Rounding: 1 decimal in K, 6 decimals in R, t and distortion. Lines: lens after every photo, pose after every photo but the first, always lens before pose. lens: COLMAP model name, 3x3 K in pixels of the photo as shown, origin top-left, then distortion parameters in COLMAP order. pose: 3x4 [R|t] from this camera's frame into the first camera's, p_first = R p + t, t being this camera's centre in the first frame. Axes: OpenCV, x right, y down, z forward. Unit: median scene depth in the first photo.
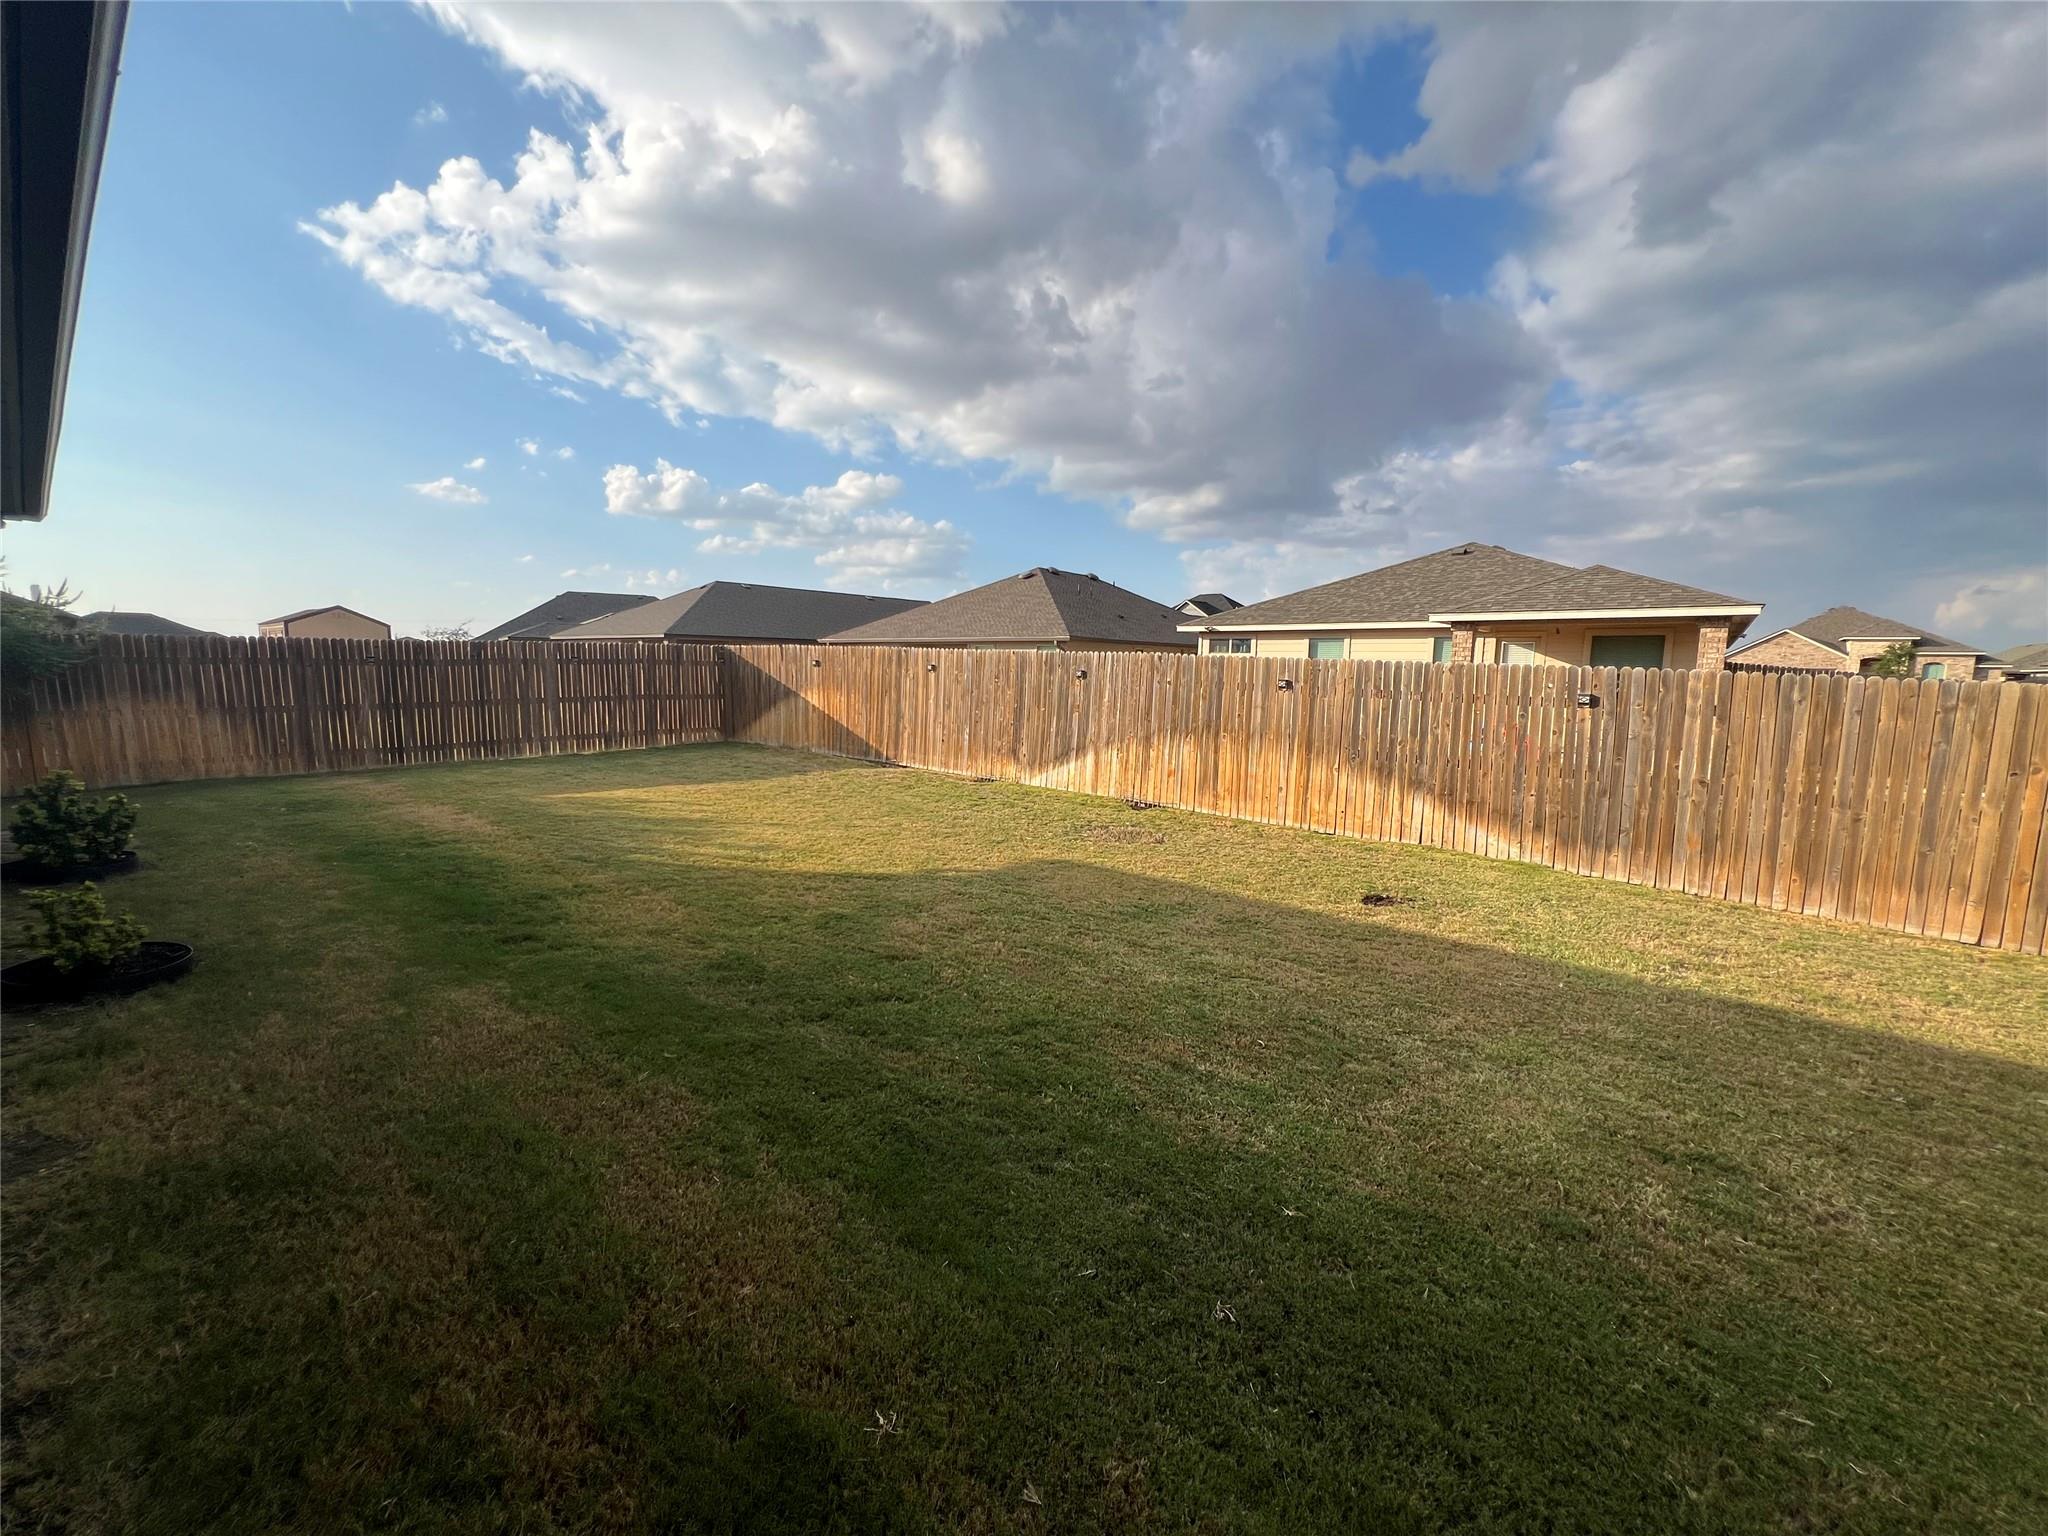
lens RADIAL K [[820.1, 0, 1020.2], [0, 820.1, 767.0], [0, 0, 1]] dist [0.000637, -0.000005]
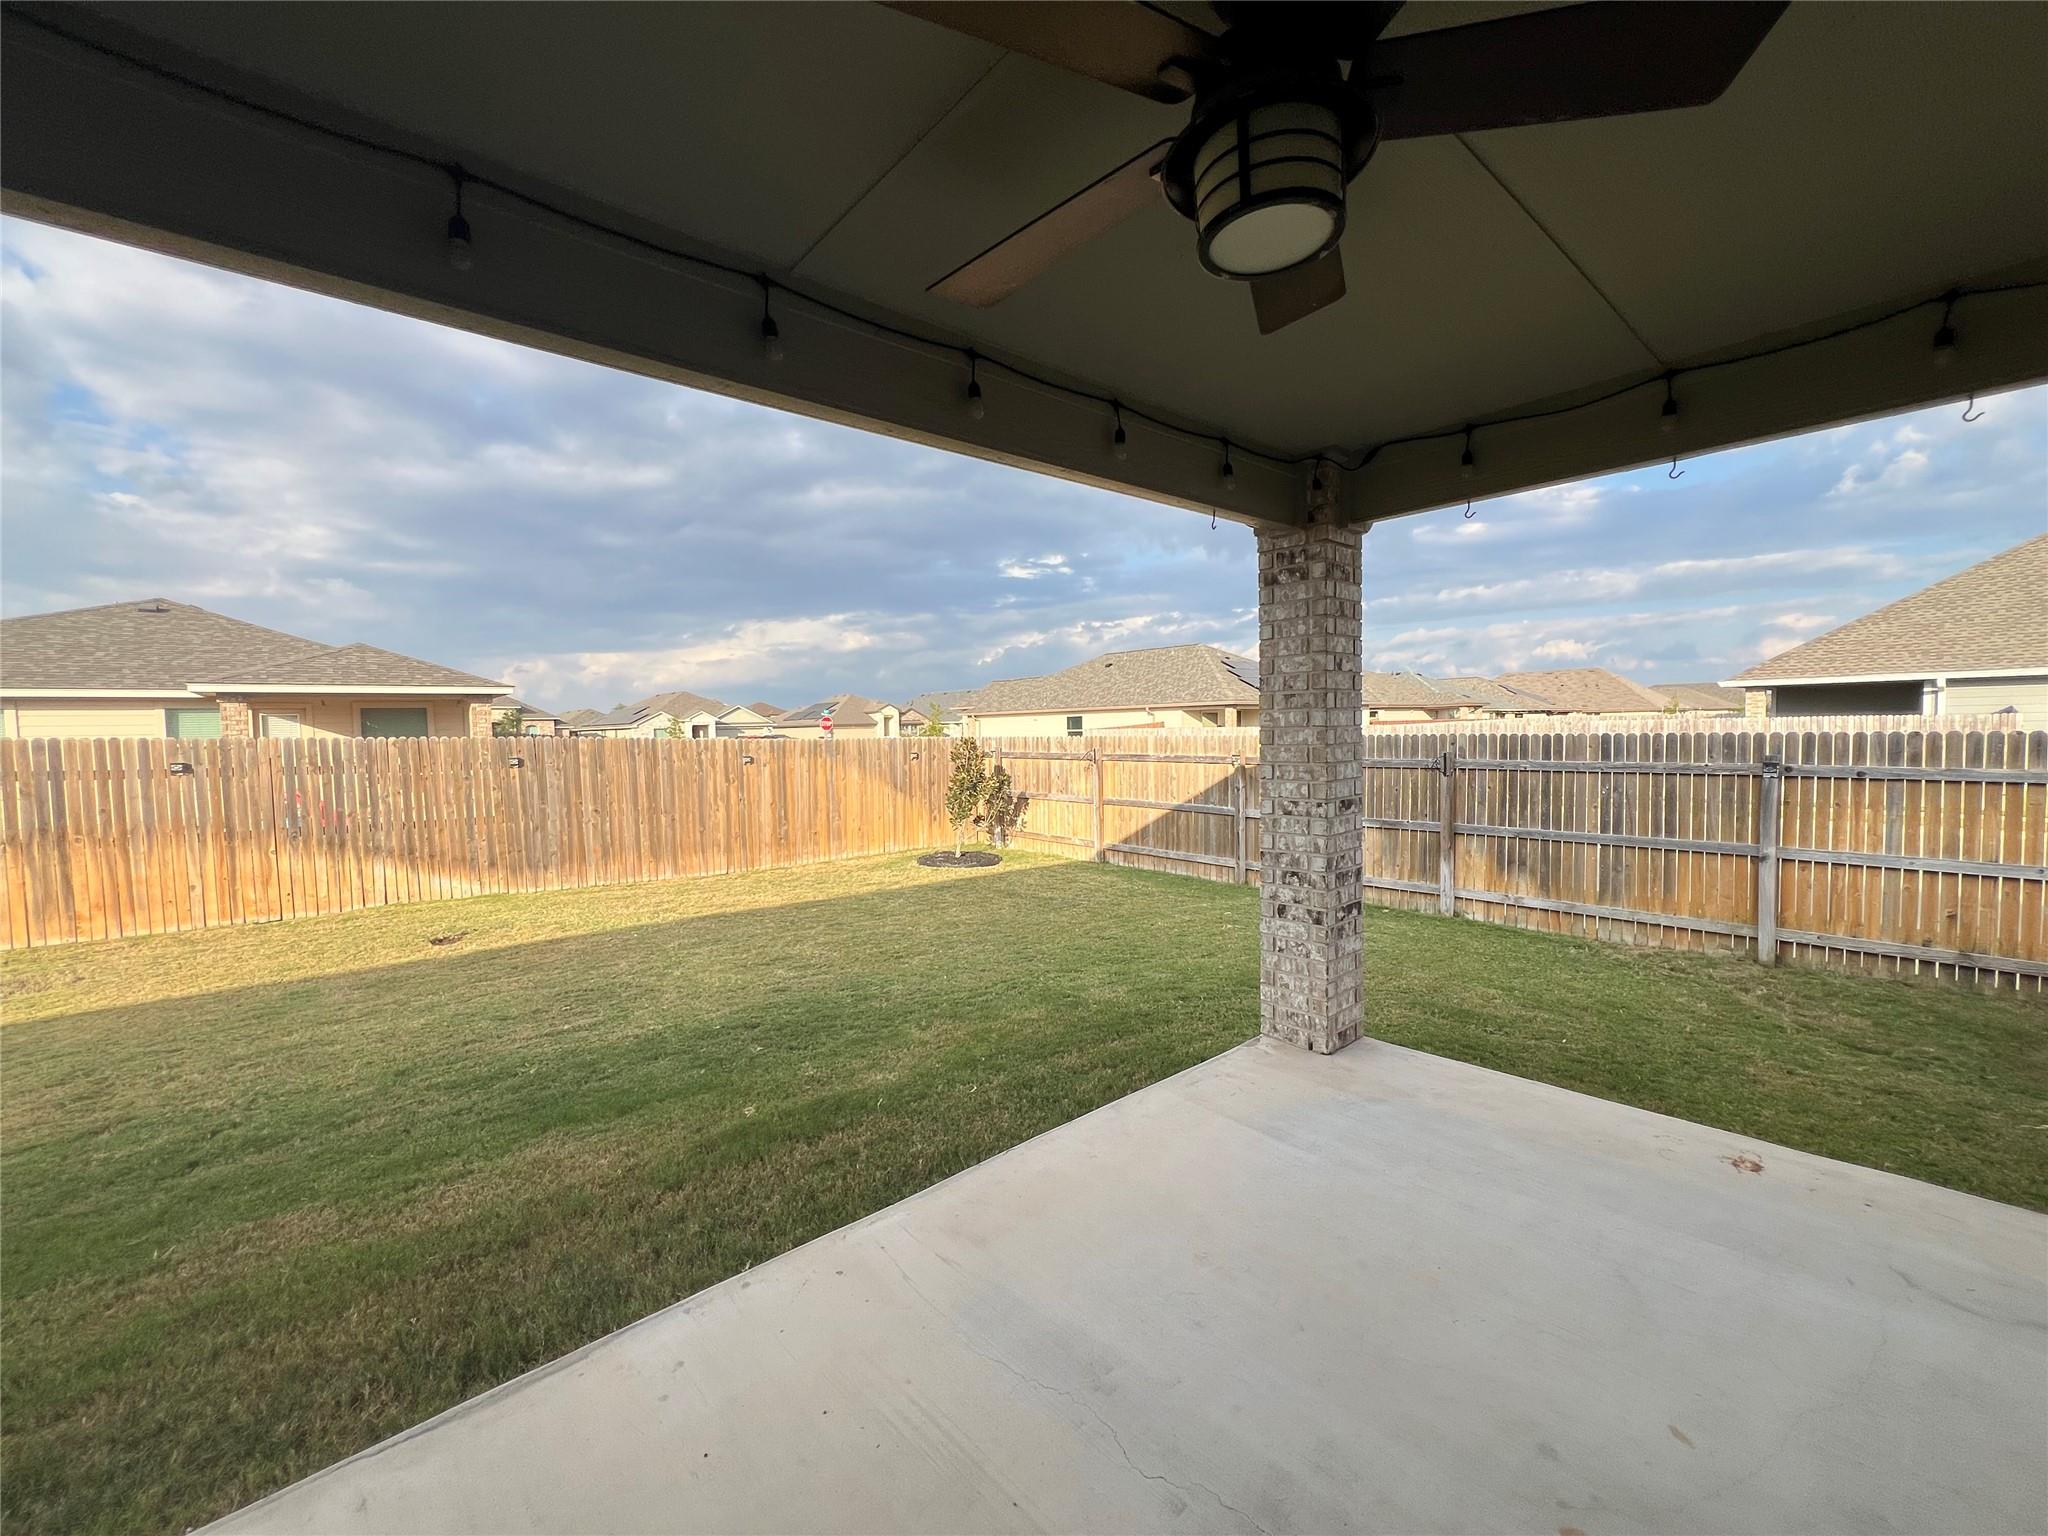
lens RADIAL K [[820.1, 0, 1020.9], [0, 820.1, 767.5], [0, 0, 1]] dist [0.000637, -0.000005]
pose [[0.168415, -0.068869, 0.983307, -0.428046], [0.145693, 0.988339, 0.044268, -0.010920], [-0.974890, 0.135805, 0.176485, -0.033607]]
